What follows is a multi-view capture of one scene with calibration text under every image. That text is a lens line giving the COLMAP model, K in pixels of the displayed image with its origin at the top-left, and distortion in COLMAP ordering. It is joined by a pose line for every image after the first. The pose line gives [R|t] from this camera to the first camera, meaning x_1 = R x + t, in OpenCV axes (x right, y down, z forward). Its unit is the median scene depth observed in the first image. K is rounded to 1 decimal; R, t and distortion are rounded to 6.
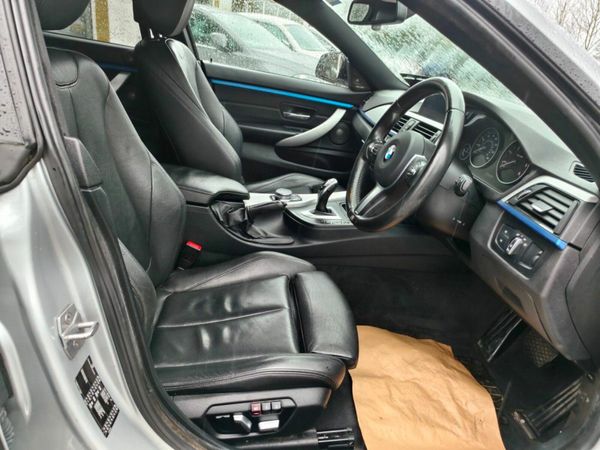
lens RADIAL K [[423.0, 0, 301.3], [0, 423.0, 227.5], [0, 0, 1]] dist [0.024875, -0.030593]
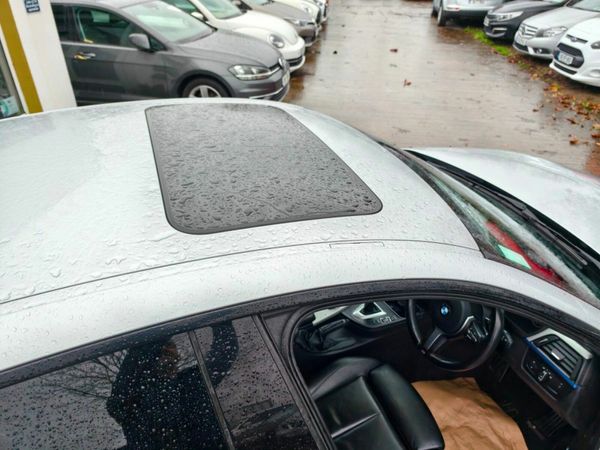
lens RADIAL K [[423.0, 0, 304.9], [0, 423.0, 227.3], [0, 0, 1]] dist [0.024875, -0.030593]
pose [[0.963636, -0.225423, 0.143491, -0.274069], [0.198030, 0.962976, 0.182924, -0.568657], [-0.179414, -0.147857, 0.972599, -0.183846]]
